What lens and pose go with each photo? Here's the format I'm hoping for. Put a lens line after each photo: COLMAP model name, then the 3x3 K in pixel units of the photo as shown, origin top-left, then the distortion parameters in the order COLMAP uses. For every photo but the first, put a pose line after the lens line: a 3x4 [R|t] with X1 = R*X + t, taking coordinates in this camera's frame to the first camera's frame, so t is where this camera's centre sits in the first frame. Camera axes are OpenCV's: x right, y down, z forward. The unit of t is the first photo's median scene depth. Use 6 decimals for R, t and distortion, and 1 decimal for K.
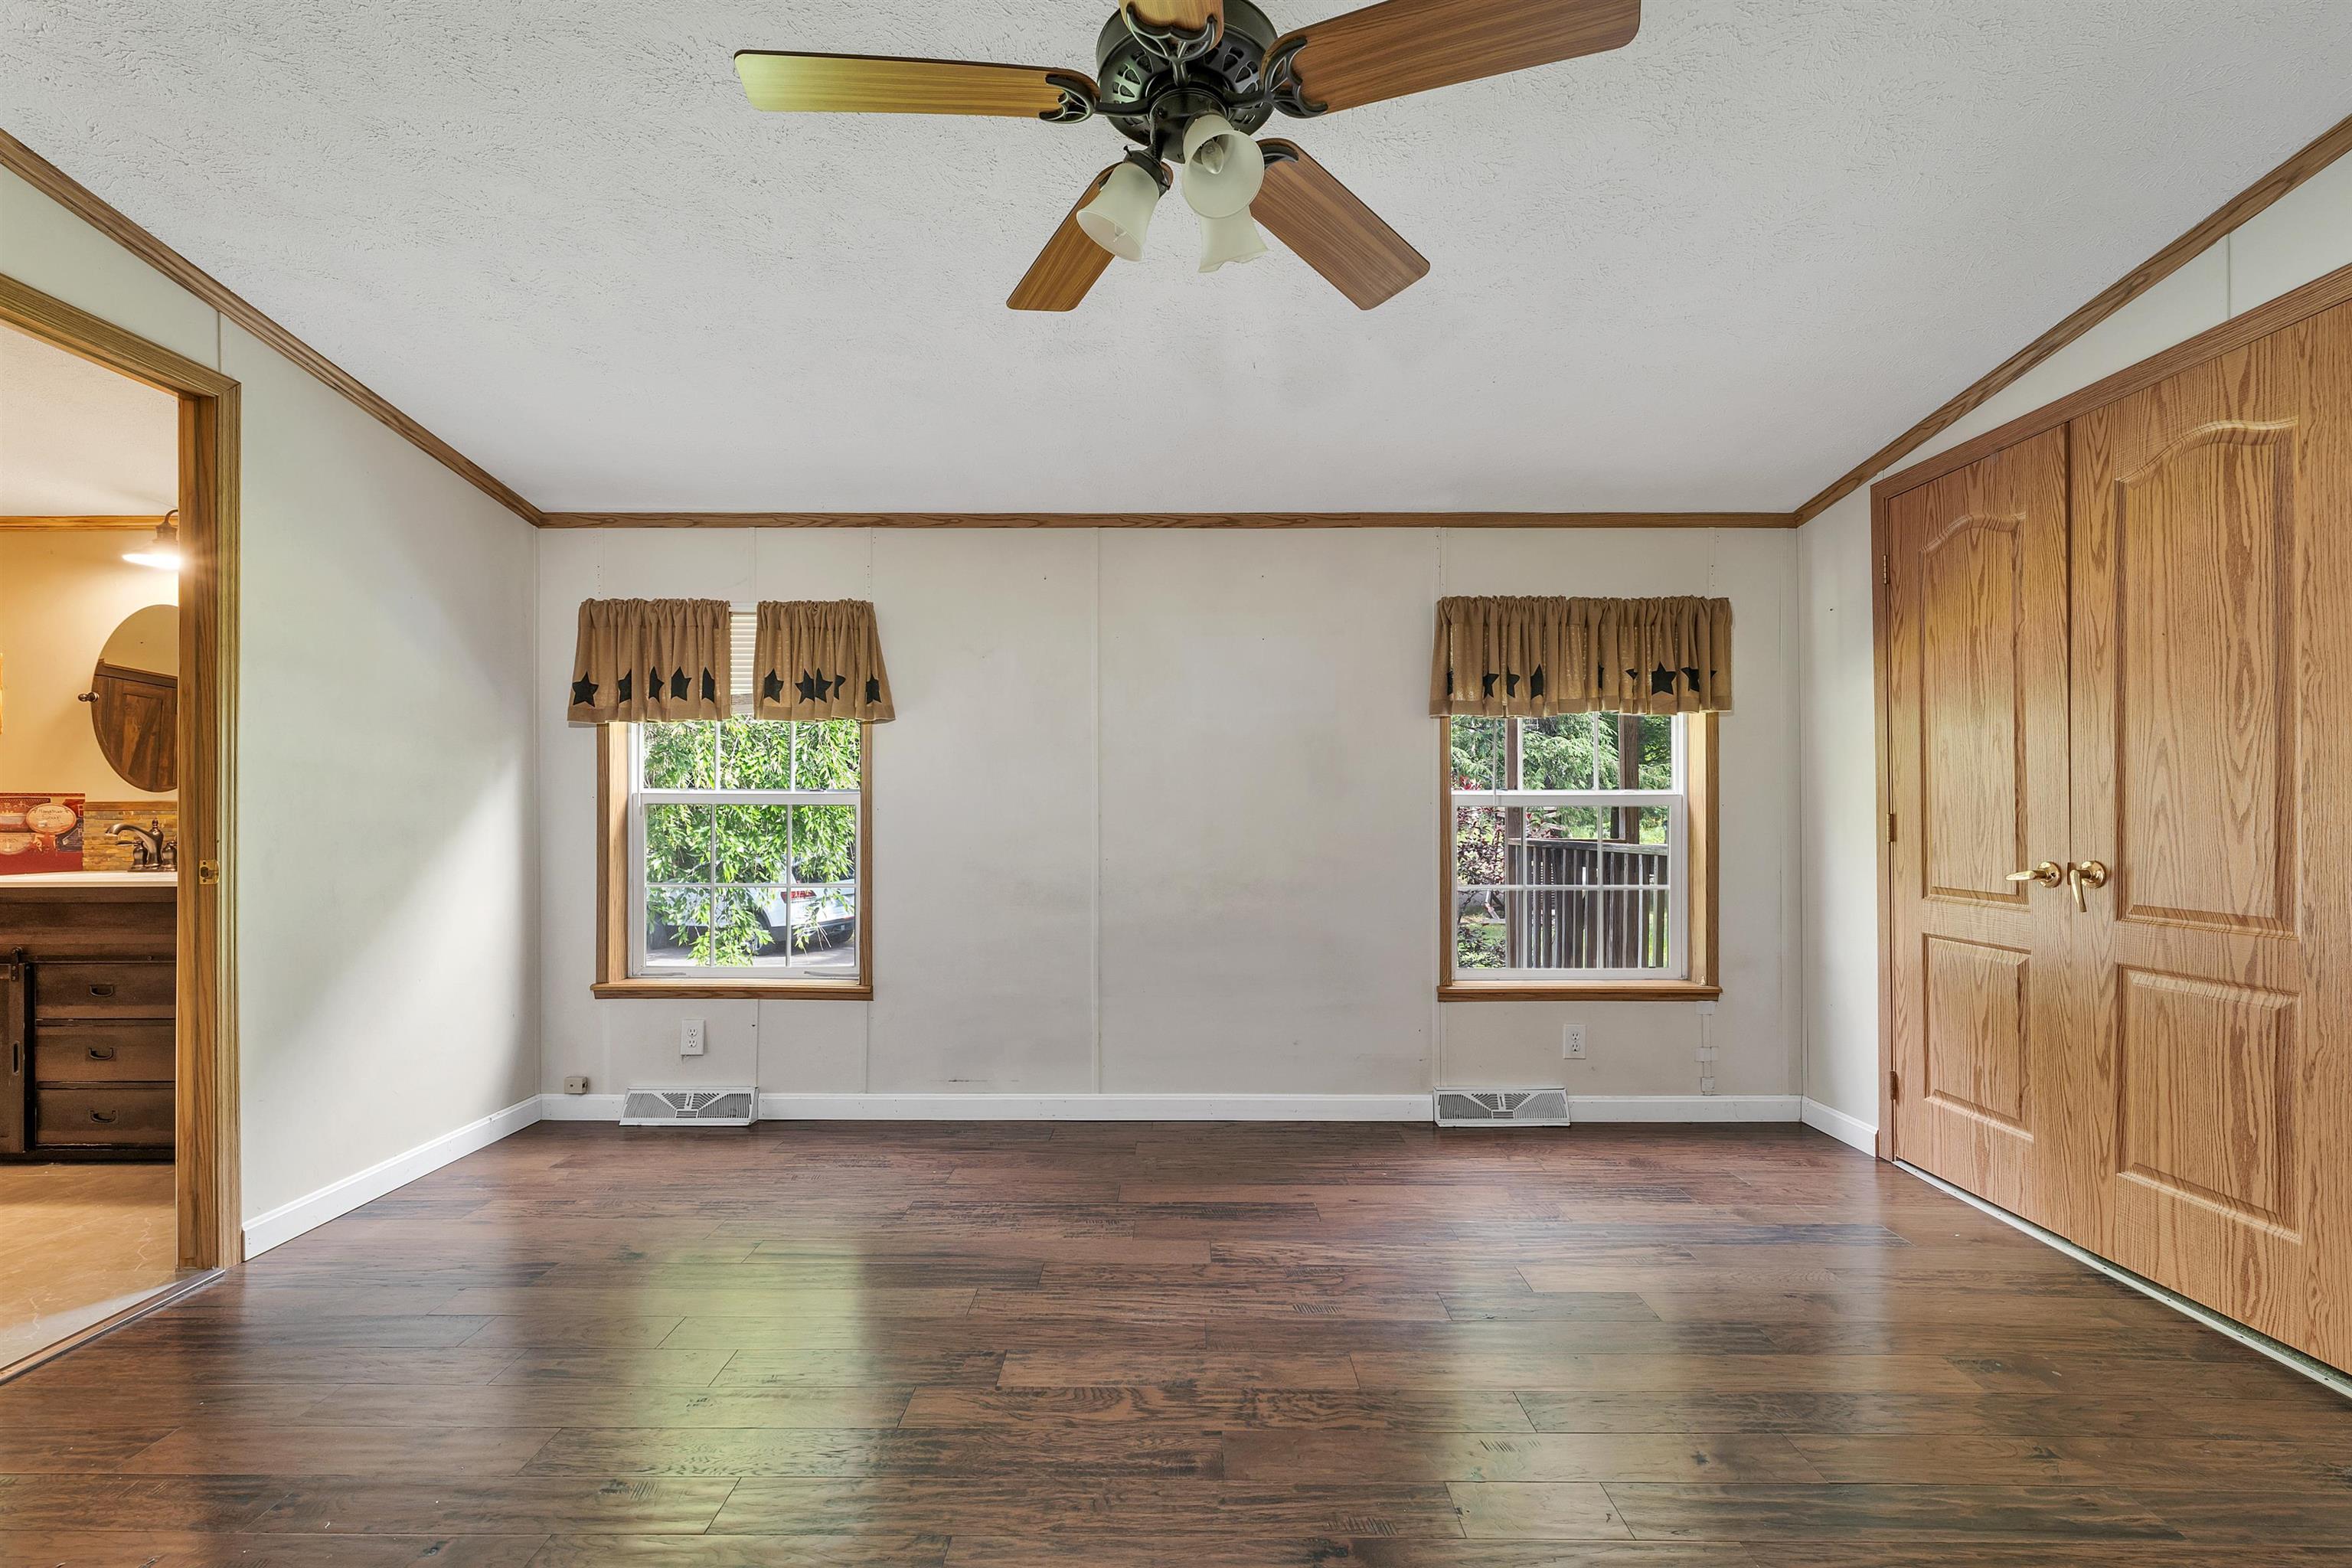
lens RADIAL K [[994.0, 0, 1176.1], [0, 994.0, 800.8], [0, 0, 1]] dist [0.003806, -0.000299]
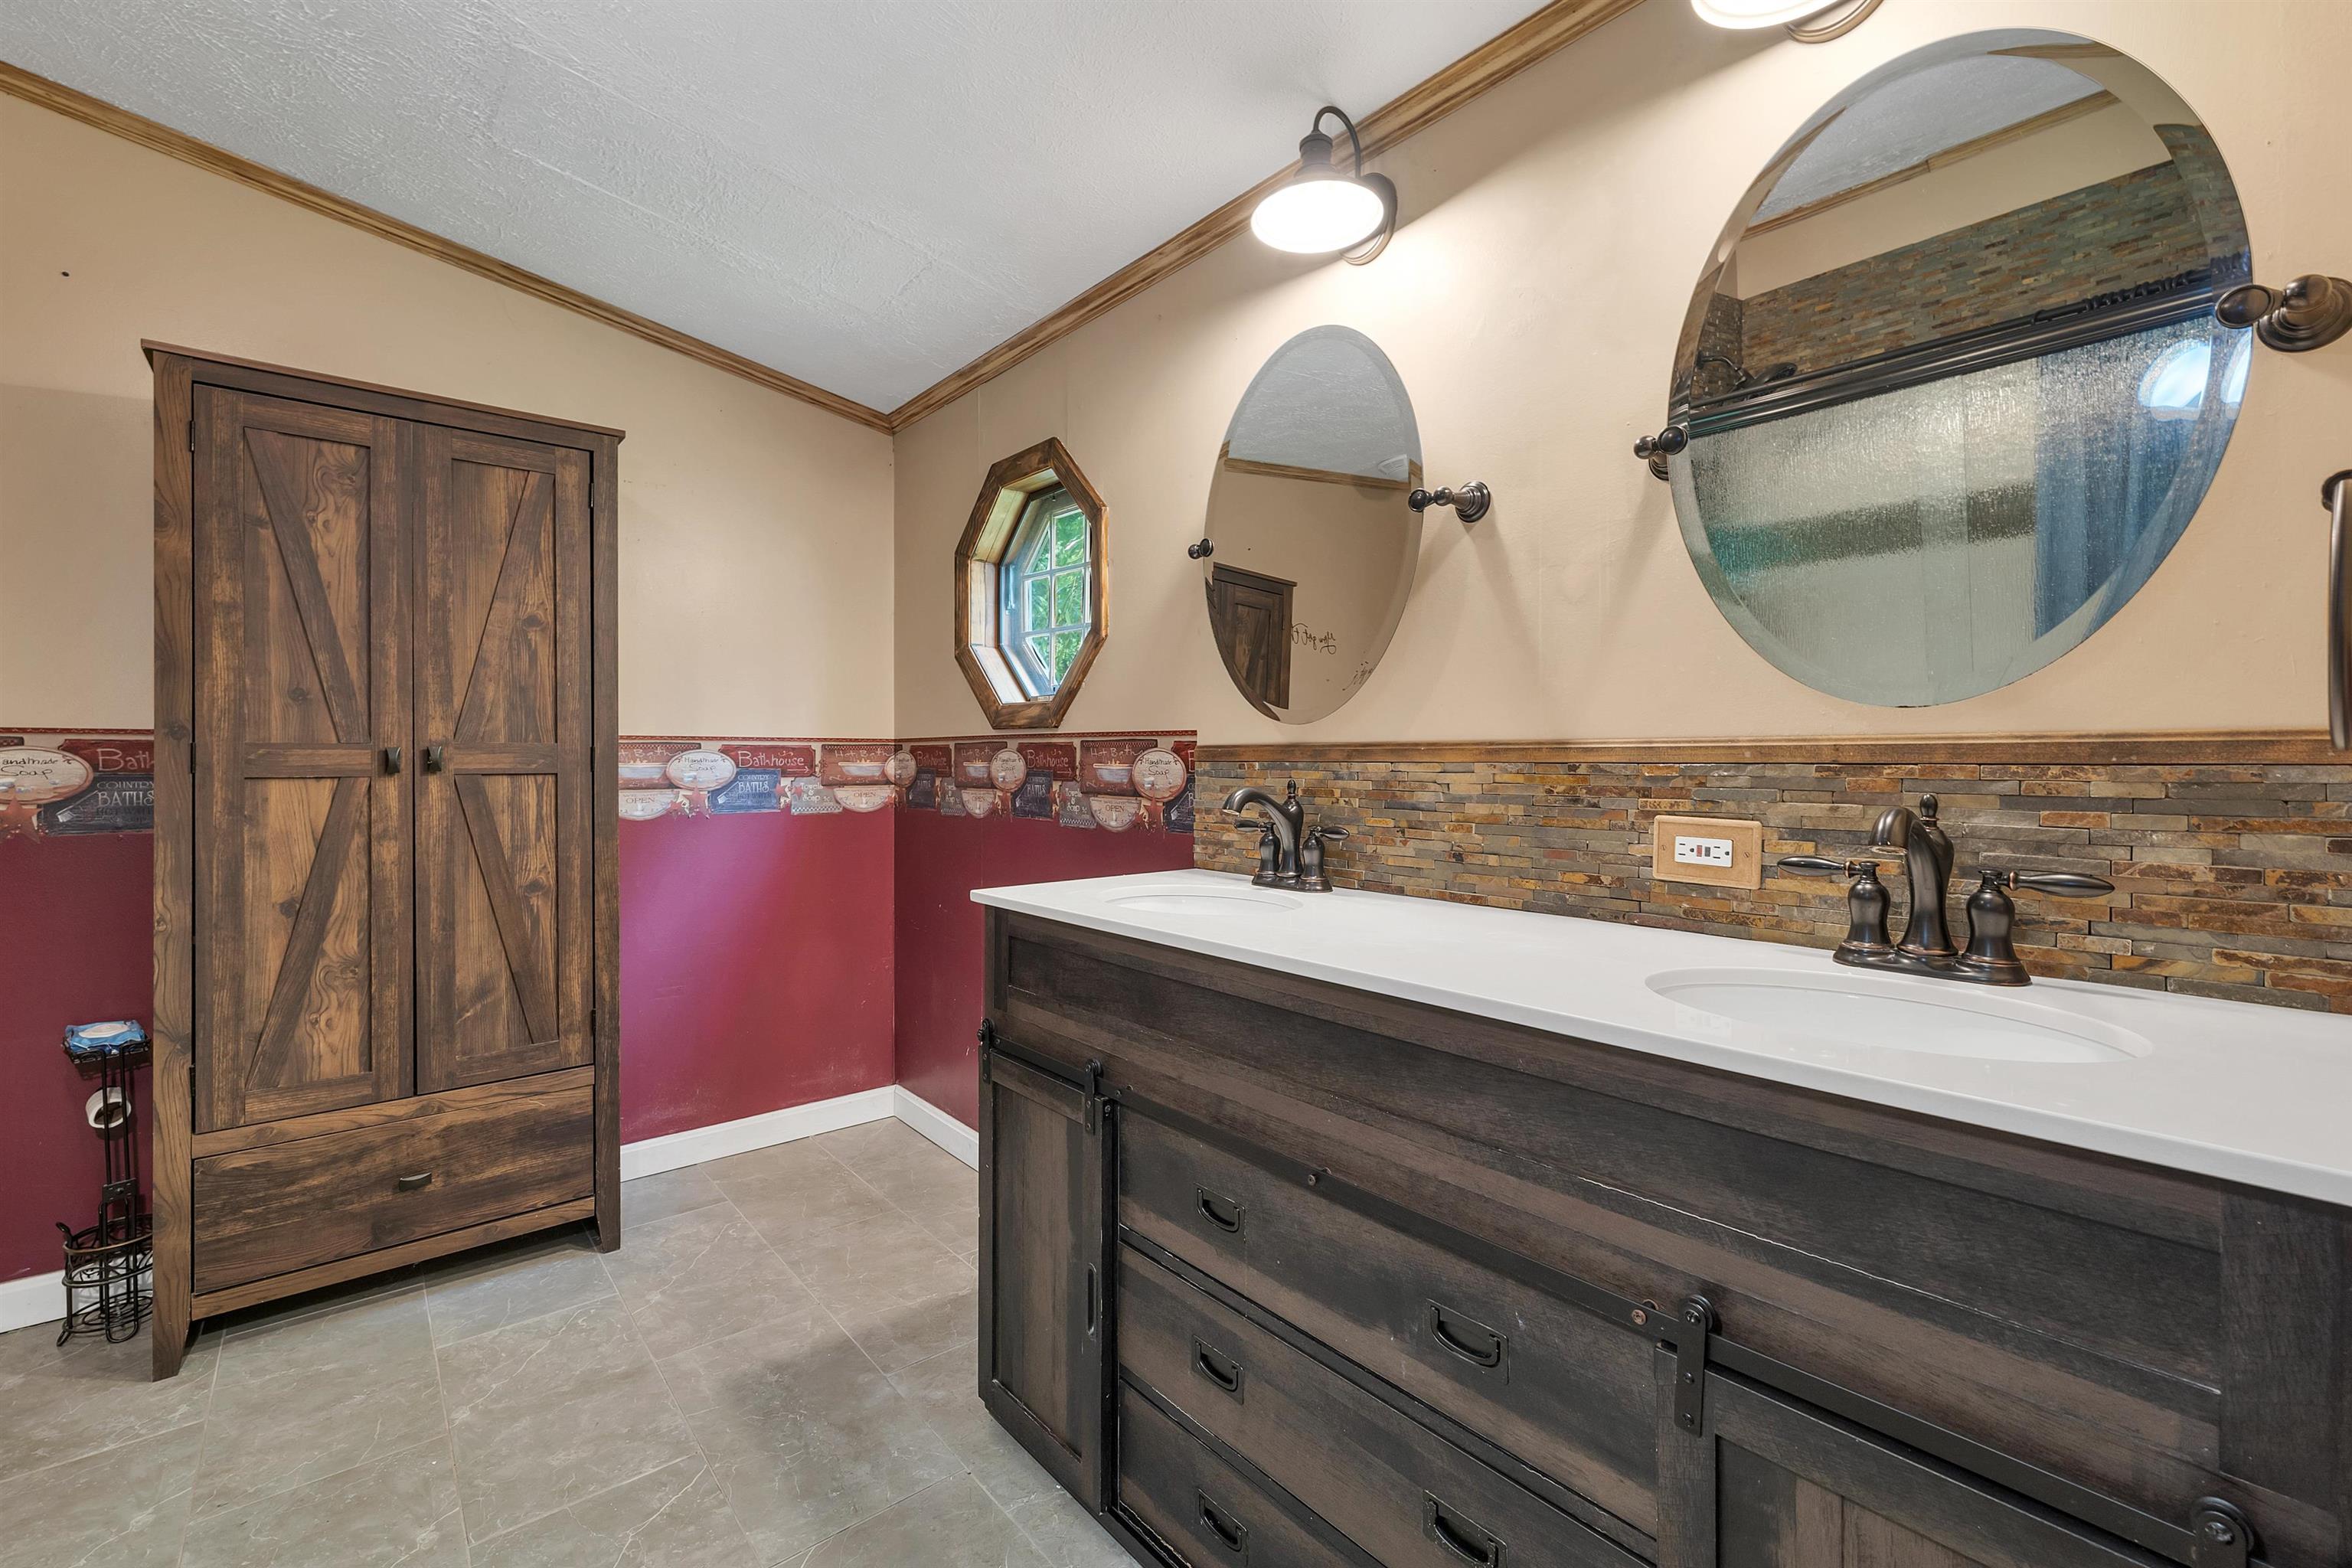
lens RADIAL K [[994.0, 0, 1175.5], [0, 994.0, 772.9], [0, 0, 1]] dist [0.003806, -0.000299]
pose [[0.653304, 0.017838, -0.756886, -0.693496], [-0.002291, 0.999764, 0.021584, 0.004654], [0.757092, -0.012367, 0.653191, 0.640059]]
